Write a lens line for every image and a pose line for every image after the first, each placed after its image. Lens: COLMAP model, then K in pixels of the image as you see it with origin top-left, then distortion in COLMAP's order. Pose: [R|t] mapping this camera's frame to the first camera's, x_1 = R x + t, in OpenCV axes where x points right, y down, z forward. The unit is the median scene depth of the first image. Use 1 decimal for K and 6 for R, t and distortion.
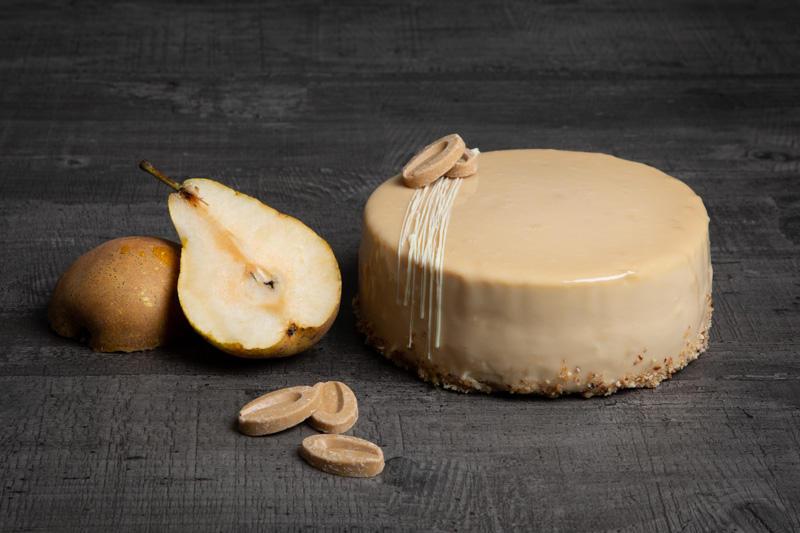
lens RADIAL K [[2095.8, 0, 400.0], [0, 2095.8, 266.5], [0, 0, 1]] dist [0.134837, -0.183491]
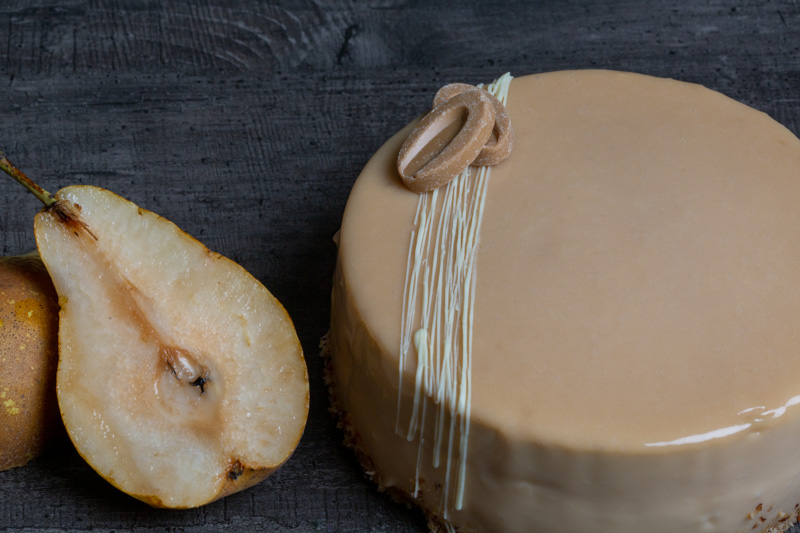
lens RADIAL K [[2631.5, 0, 400.0], [0, 2631.5, 266.5], [0, 0, 1]] dist [-0.153208, -0.508701]
pose [[0.999205, -0.008726, 0.038906, -0.031320], [-0.005831, 0.933283, 0.359093, -0.321329], [-0.039444, -0.359035, 0.932490, 0.253533]]
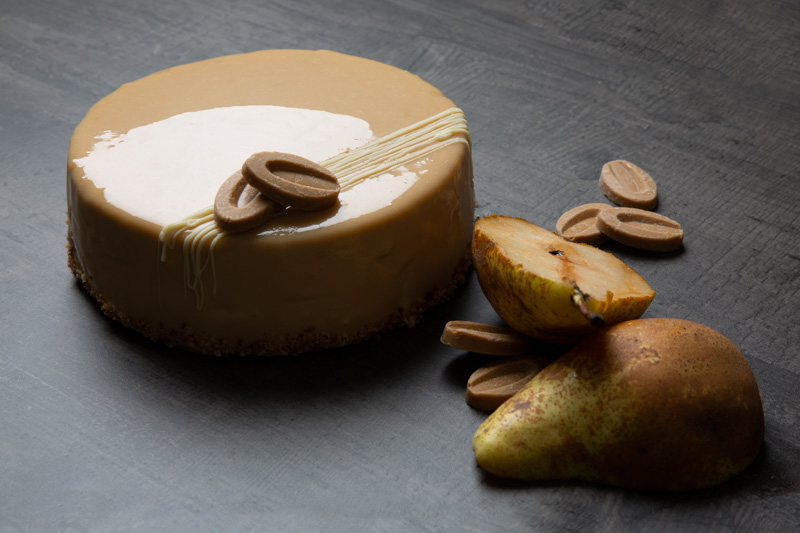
lens RADIAL K [[1480.1, 0, 400.0], [0, 1480.1, 266.5], [0, 0, 1]] dist [0.074288, -0.095195]
pose [[-0.744953, -0.373511, 0.552752, -0.354988], [0.265015, 0.594693, 0.759017, -0.470133], [-0.612219, 0.711920, -0.344032, 1.263681]]
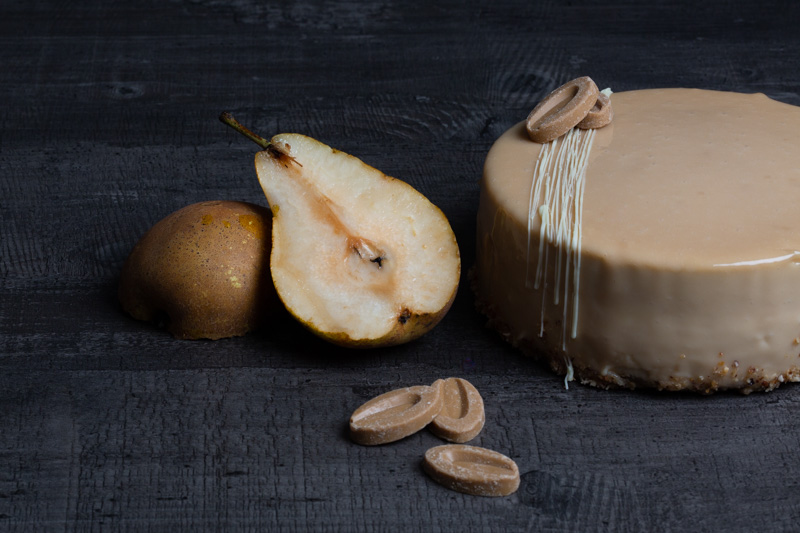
lens RADIAL K [[2631.5, 0, 400.0], [0, 2631.5, 266.5], [0, 0, 1]] dist [-0.153208, -0.508701]
pose [[0.999935, -0.005024, -0.010223, -0.041942], [0.005750, 0.997363, 0.072347, -0.068377], [0.009833, -0.072401, 0.997327, -0.081425]]
